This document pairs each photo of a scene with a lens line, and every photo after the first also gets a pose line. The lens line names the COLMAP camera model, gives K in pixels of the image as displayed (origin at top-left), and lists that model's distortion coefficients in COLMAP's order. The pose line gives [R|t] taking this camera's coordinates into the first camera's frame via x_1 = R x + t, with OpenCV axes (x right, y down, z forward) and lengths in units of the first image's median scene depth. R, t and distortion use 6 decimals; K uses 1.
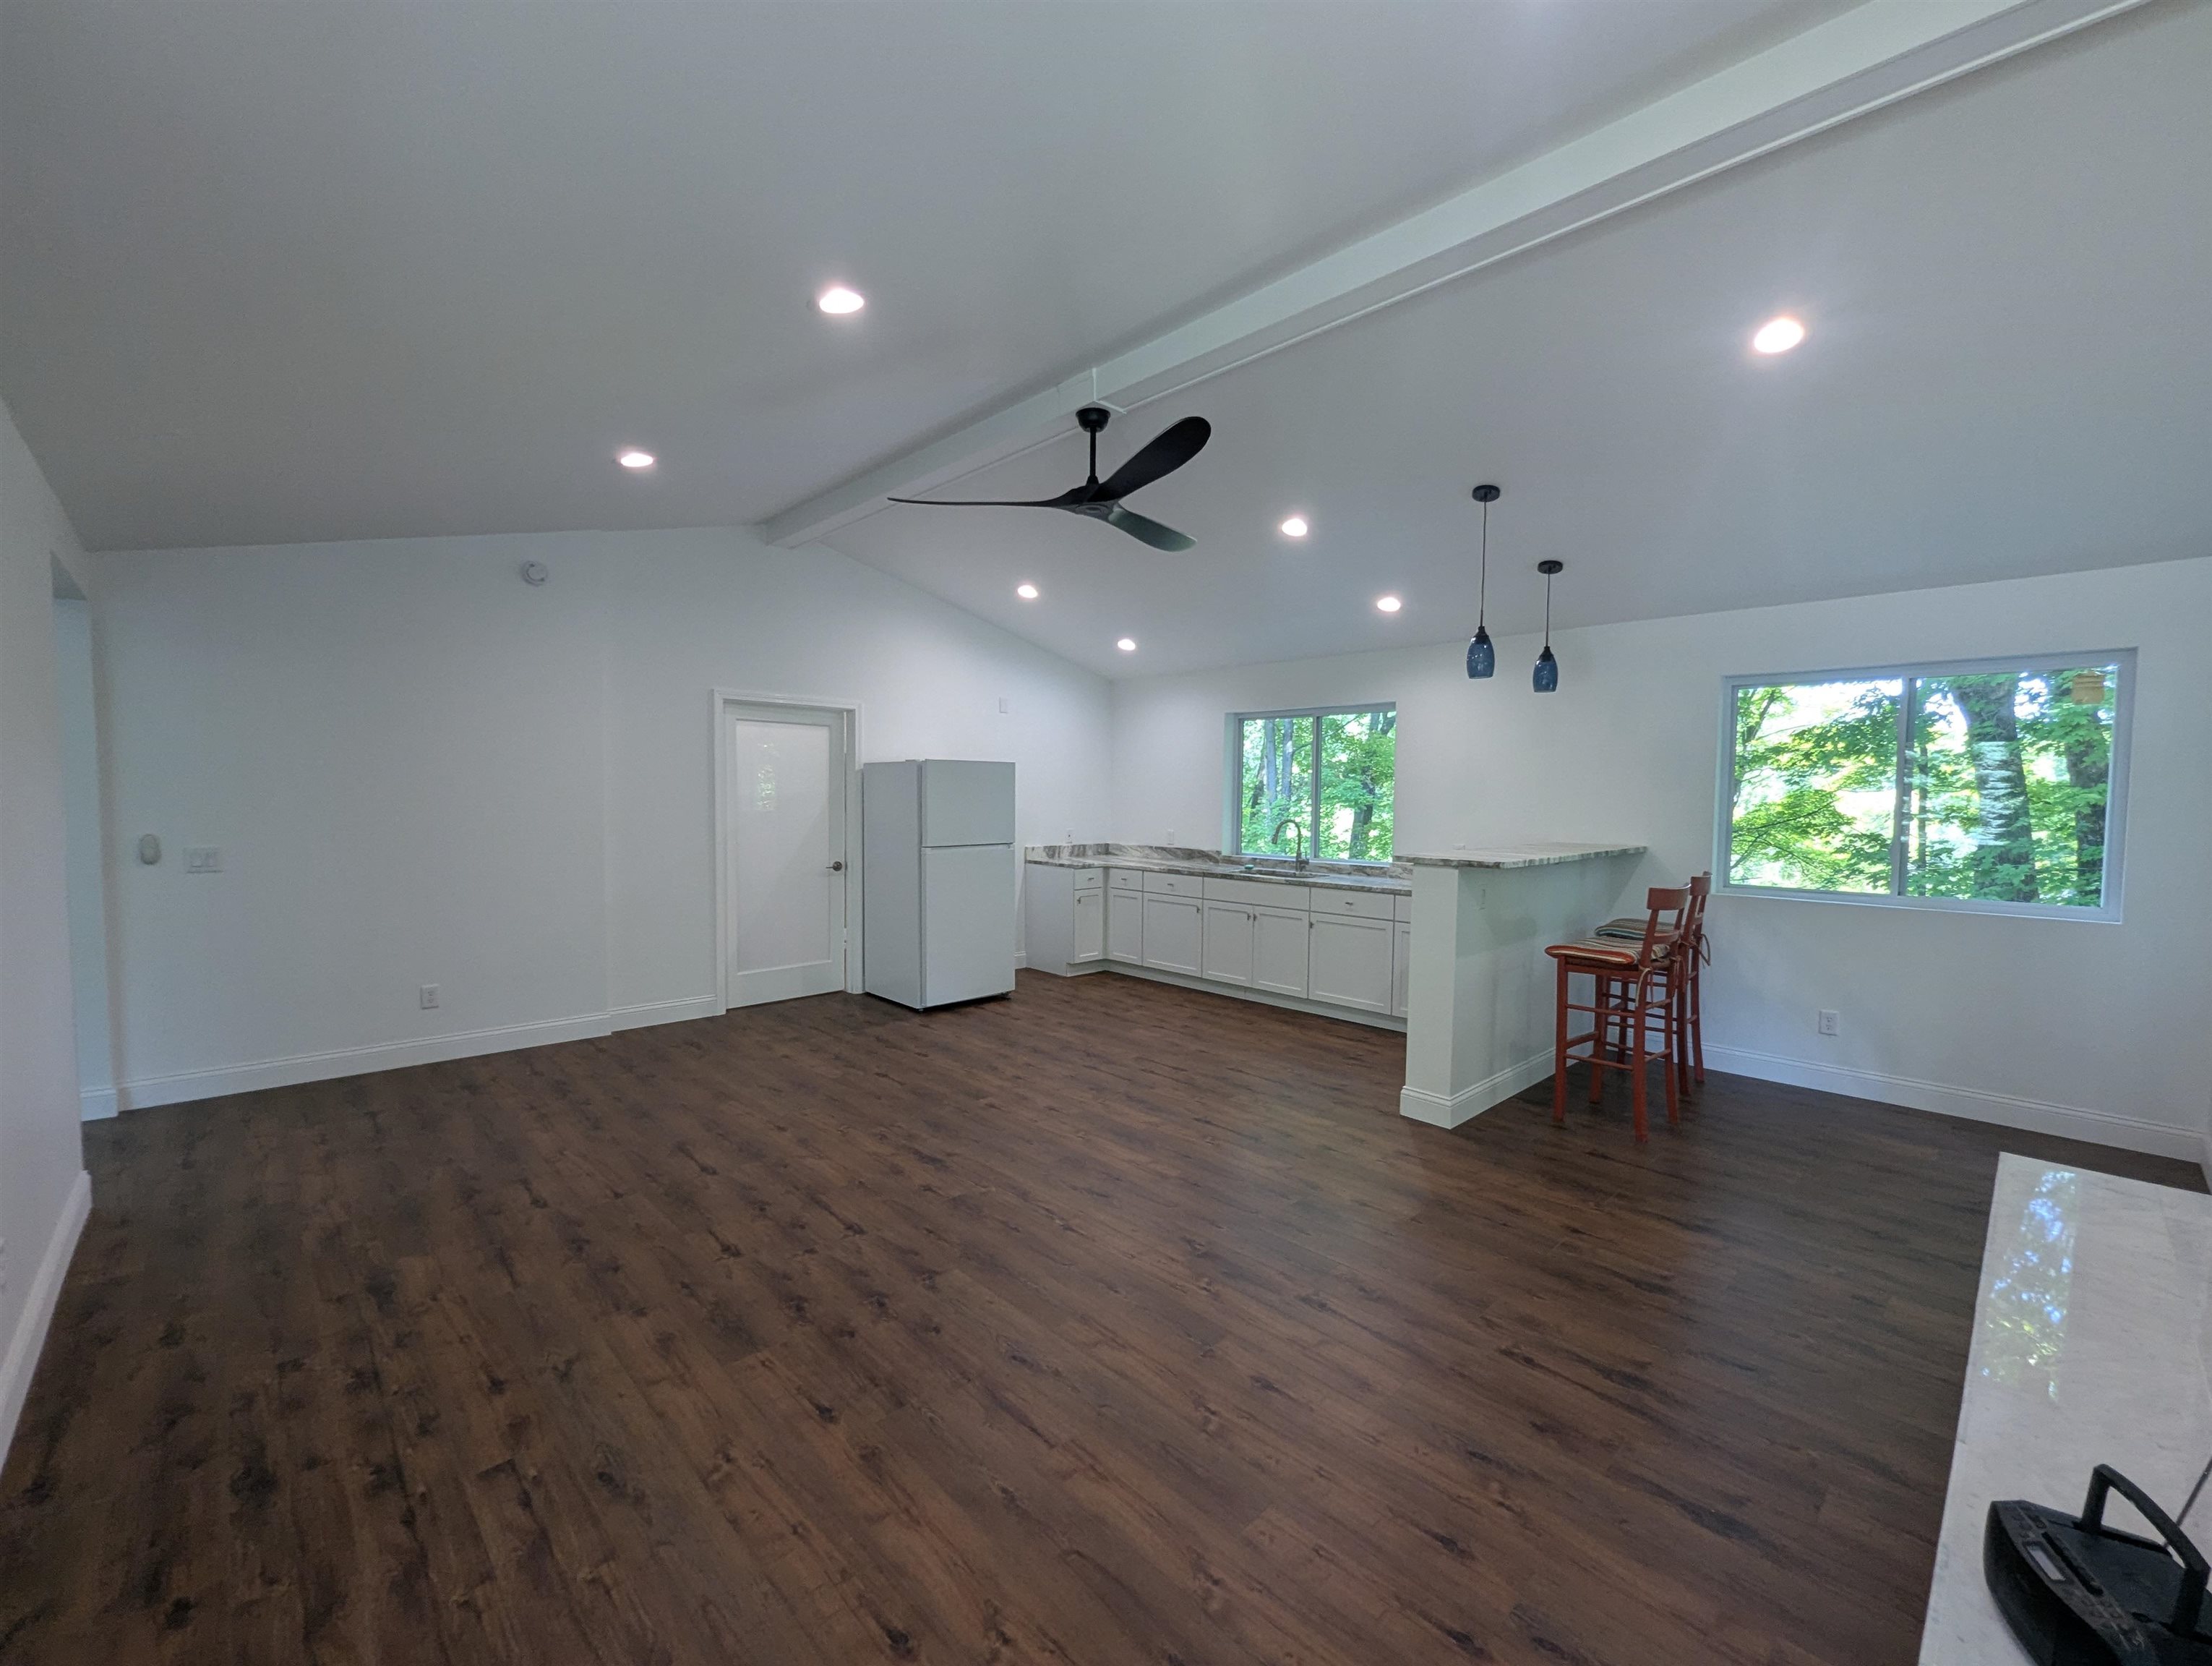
lens RADIAL K [[915.3, 0, 1104.9], [0, 915.3, 837.4], [0, 0, 1]] dist [-0.000177, -0.000194]
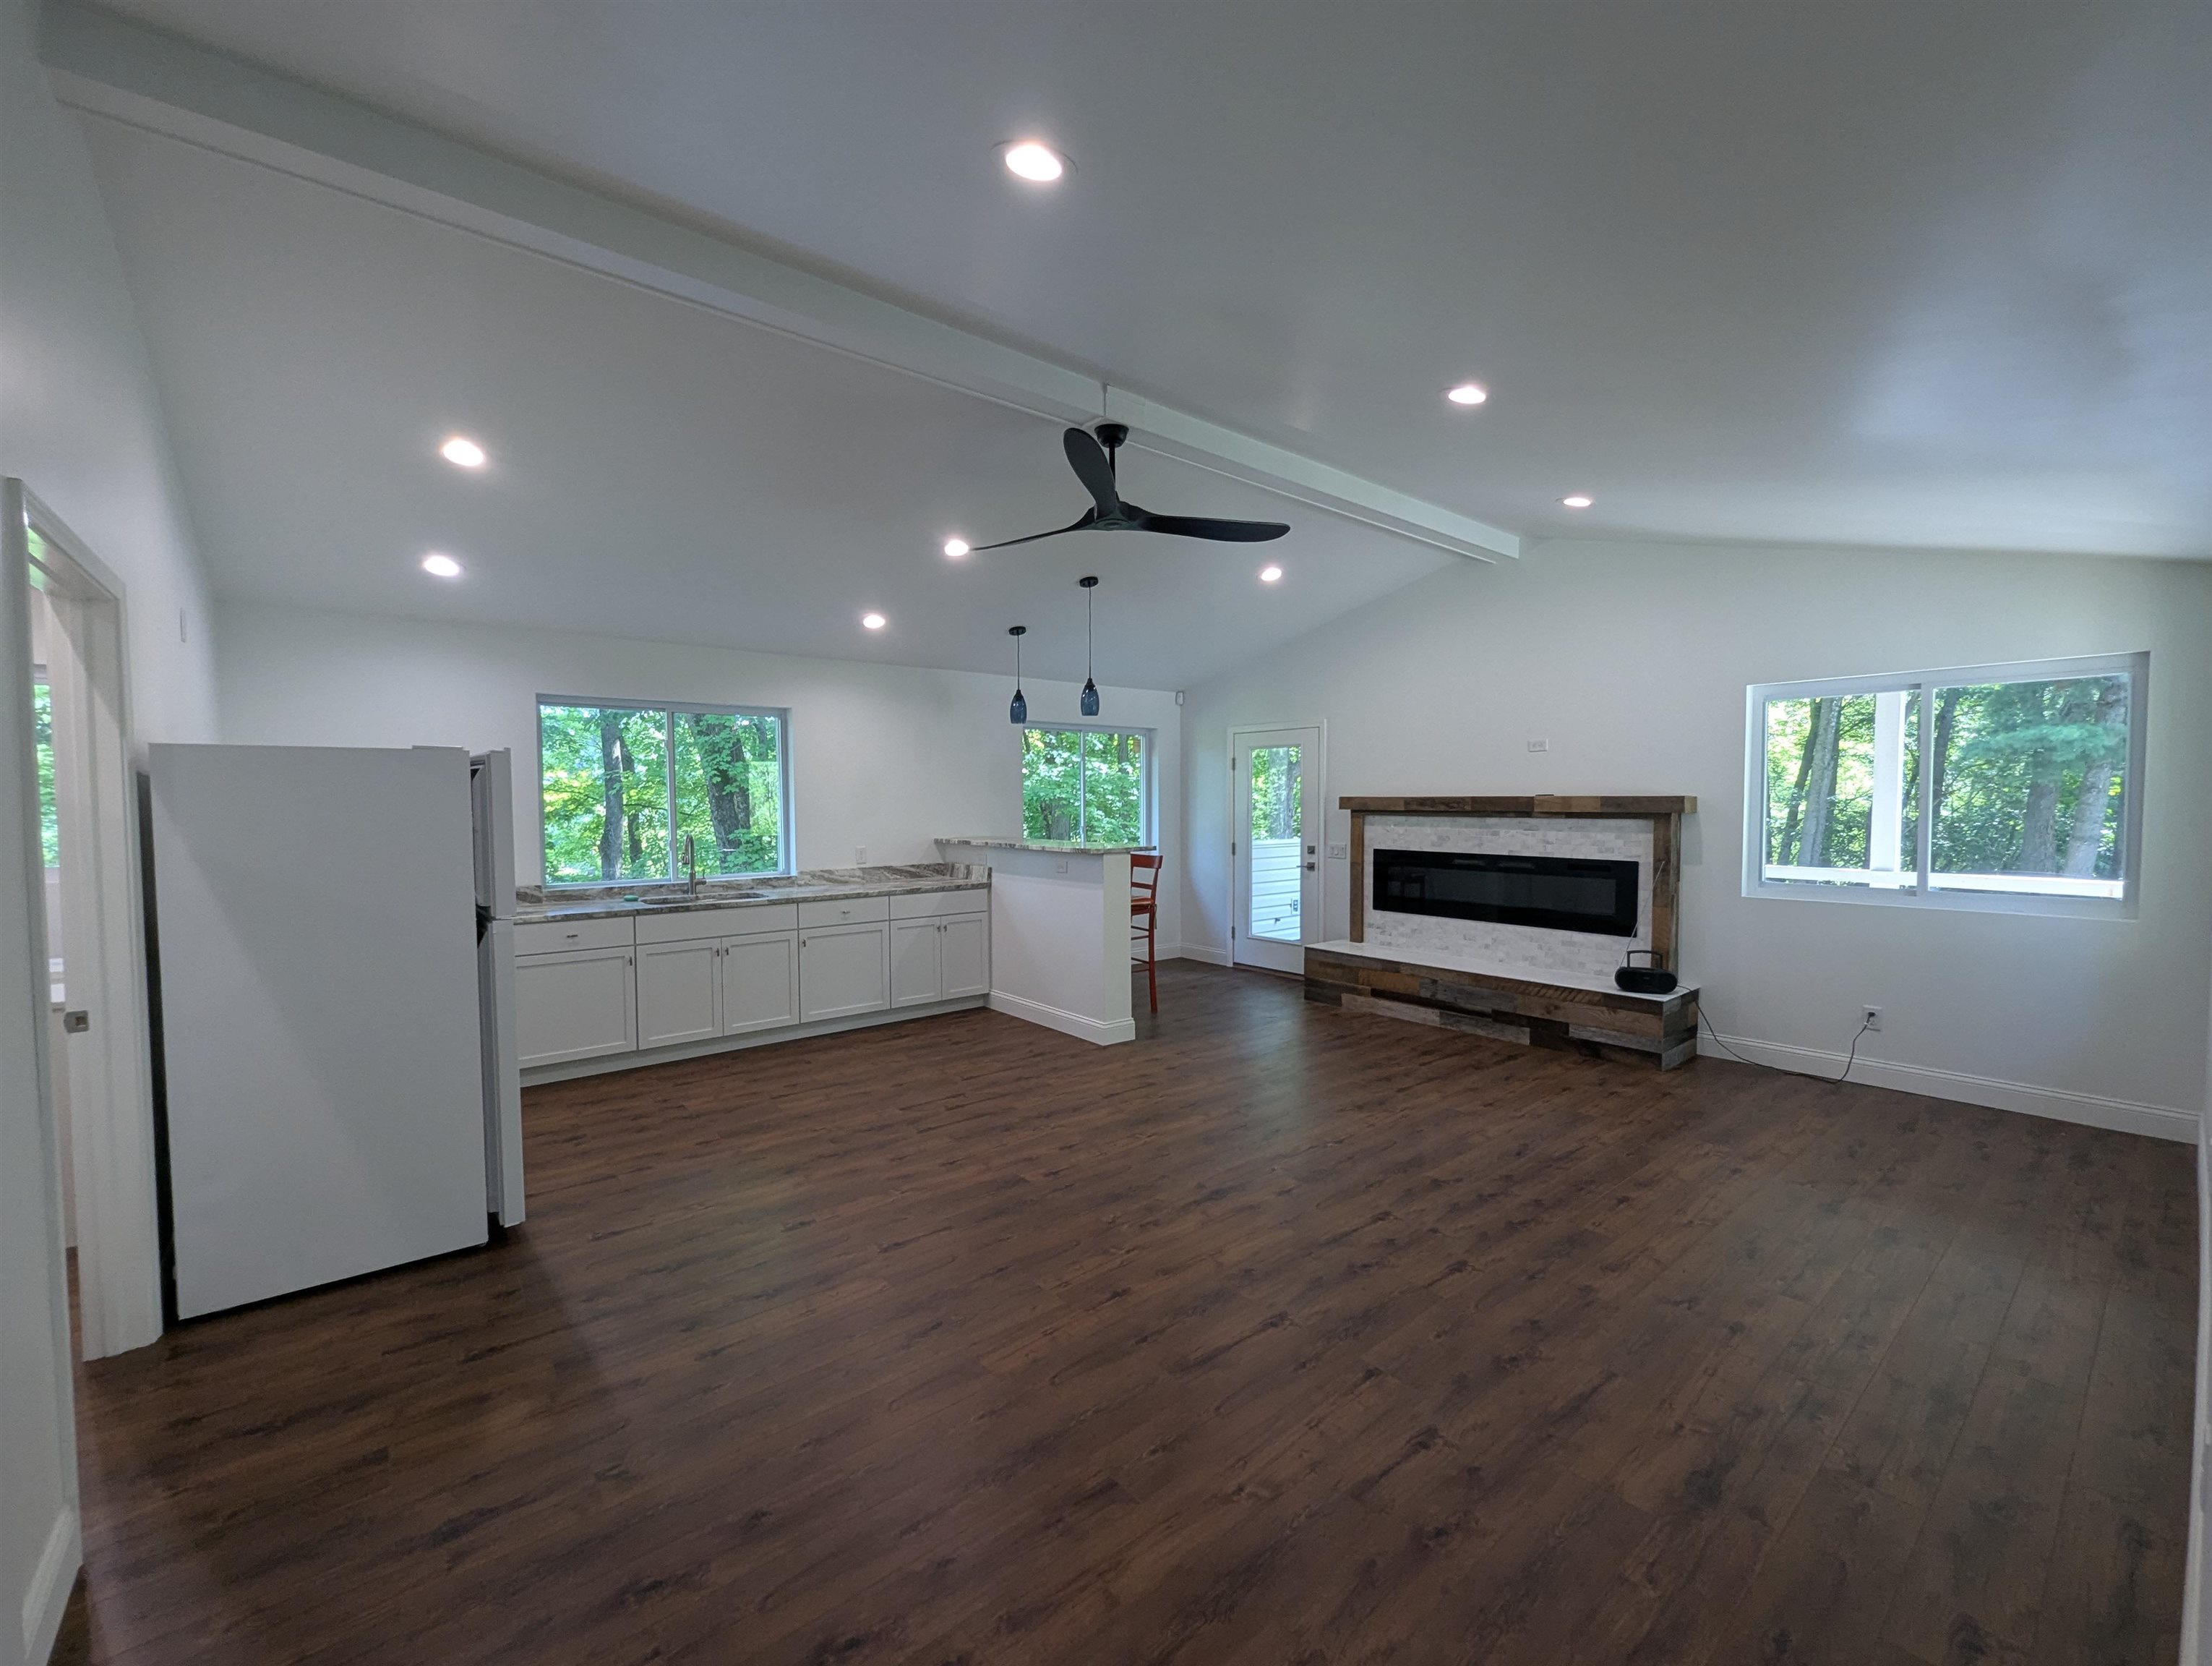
lens RADIAL K [[915.3, 0, 1104.9], [0, 915.3, 837.4], [0, 0, 1]] dist [-0.000177, -0.000194]
pose [[0.075232, -0.055334, 0.995630, -1.067223], [0.054340, 0.997203, 0.051315, -0.068511], [-0.995684, 0.050242, 0.078029, 0.970981]]
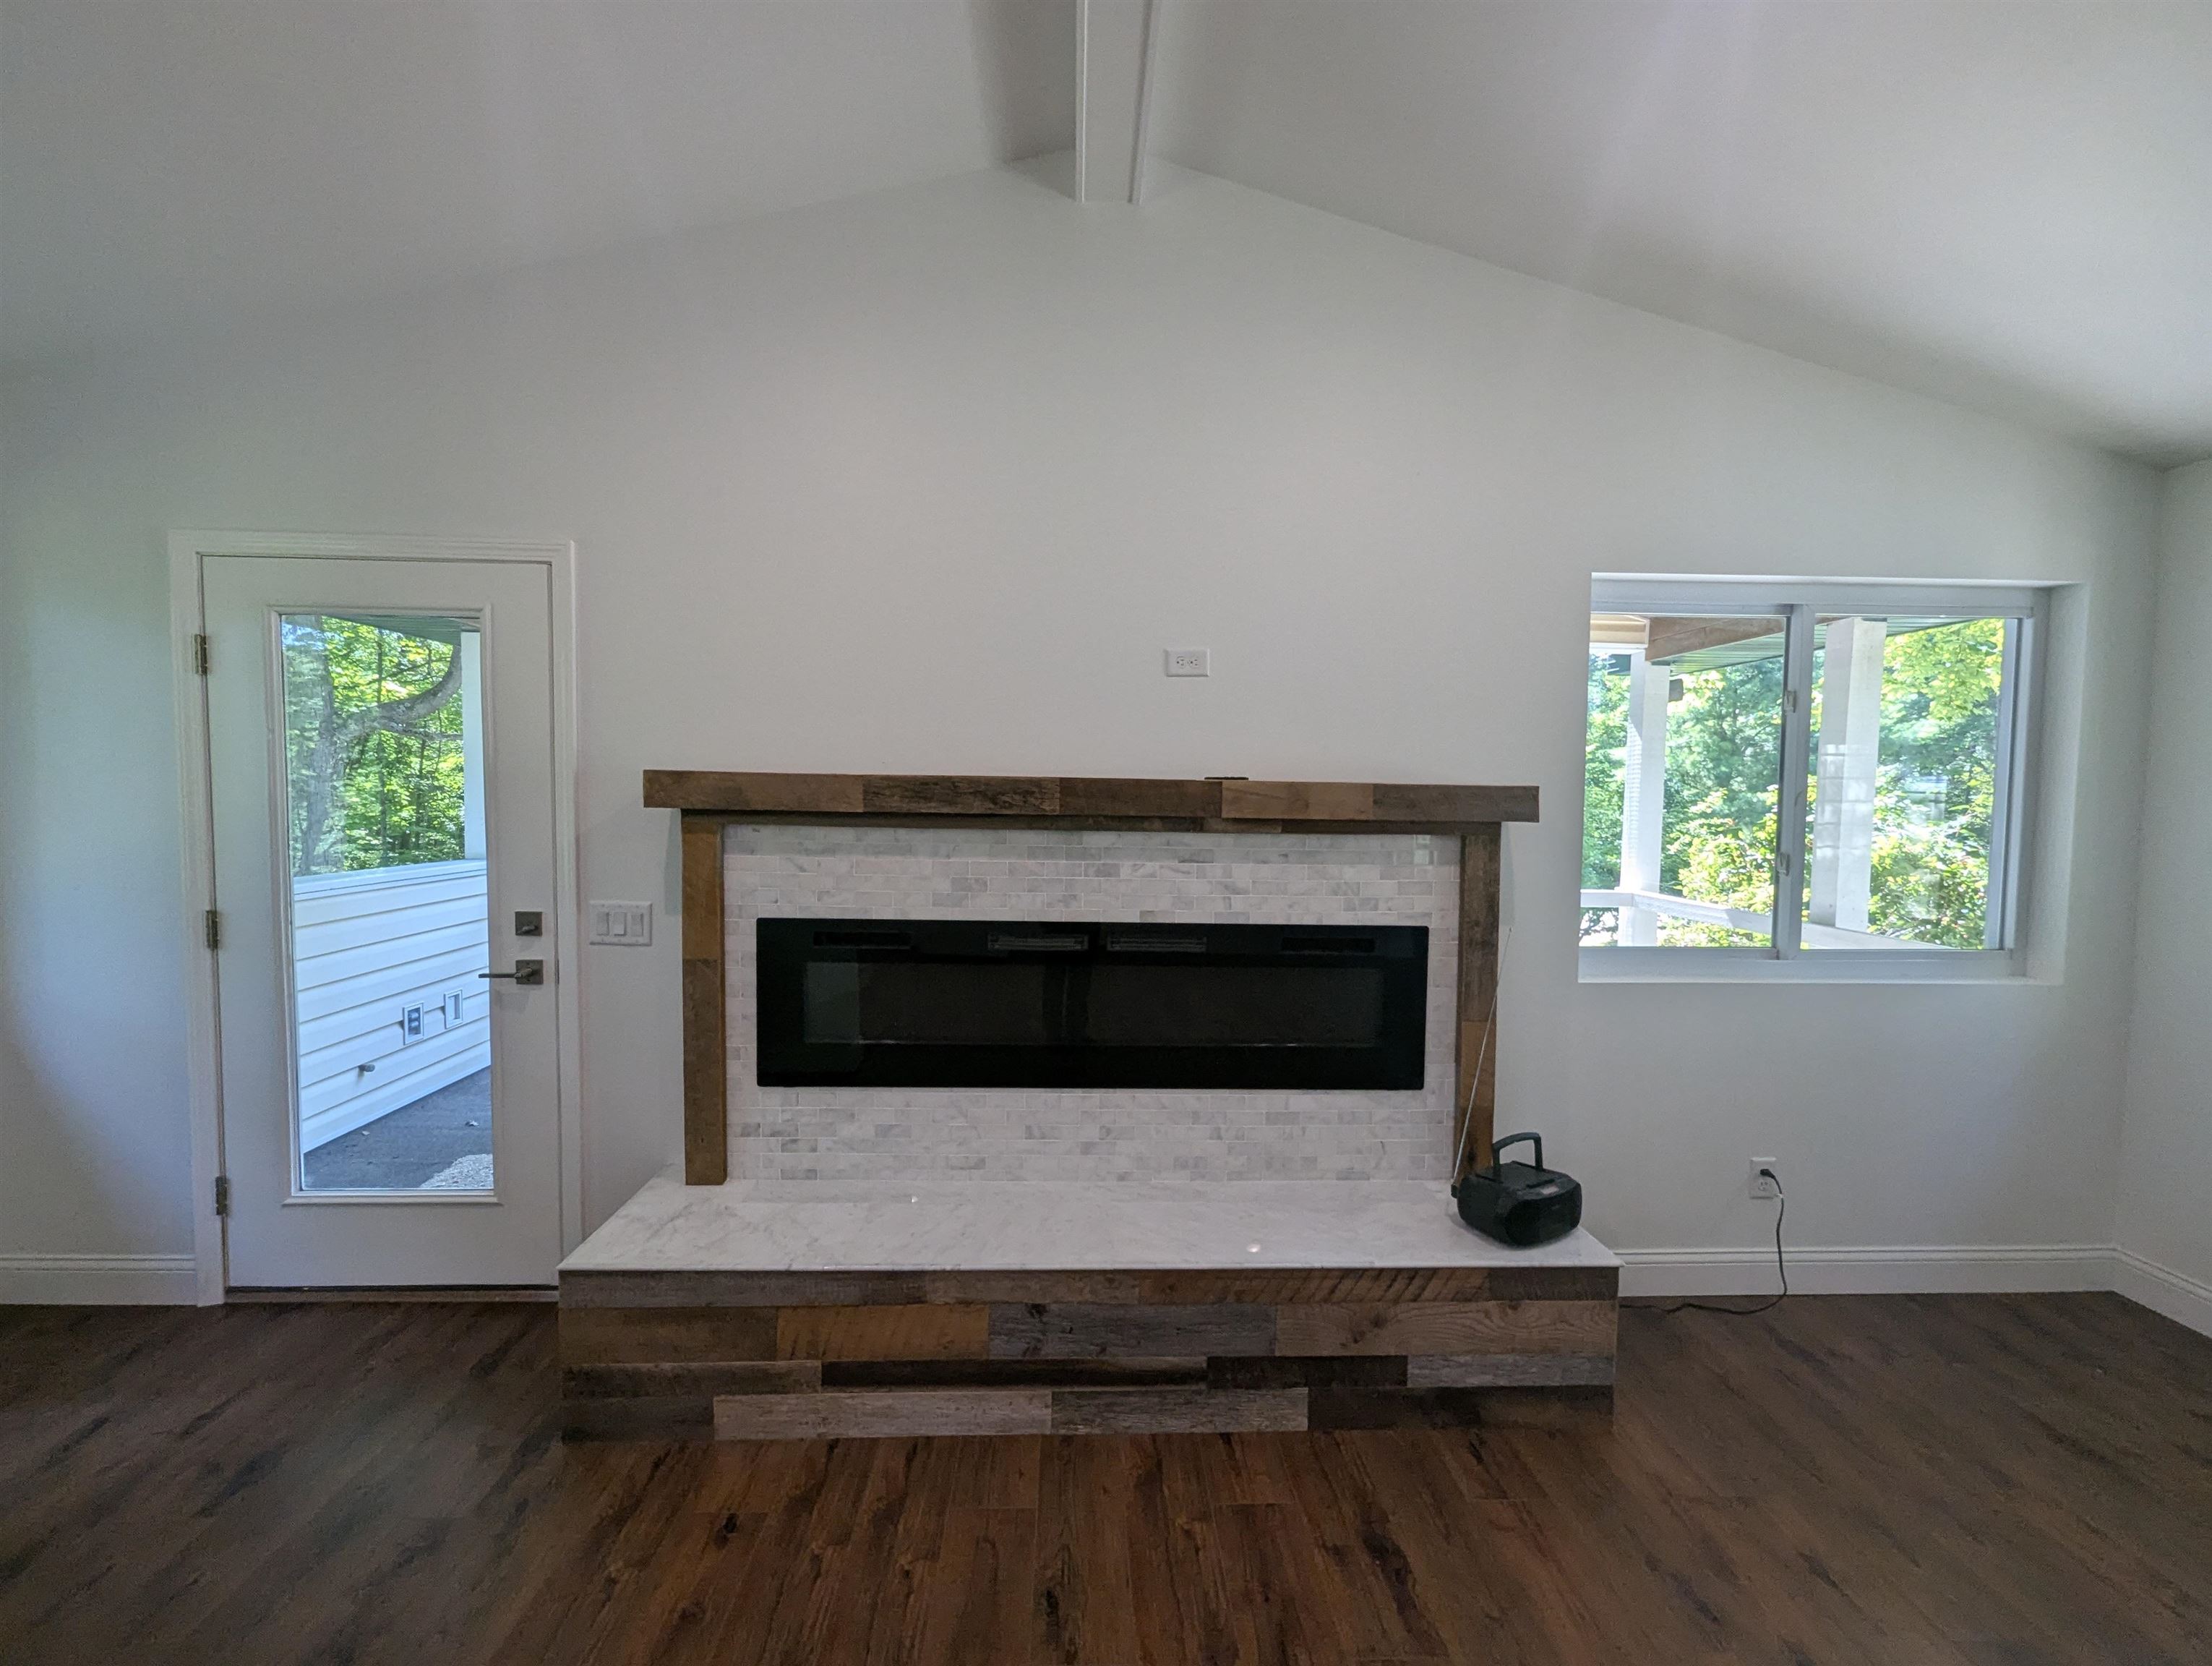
lens RADIAL K [[915.3, 0, 1104.9], [0, 915.3, 837.4], [0, 0, 1]] dist [-0.000177, -0.000194]
pose [[-0.746535, -0.059458, 0.662684, 0.149247], [0.007588, 0.995173, 0.097838, -0.043024], [-0.665302, 0.078068, -0.742481, 0.897576]]
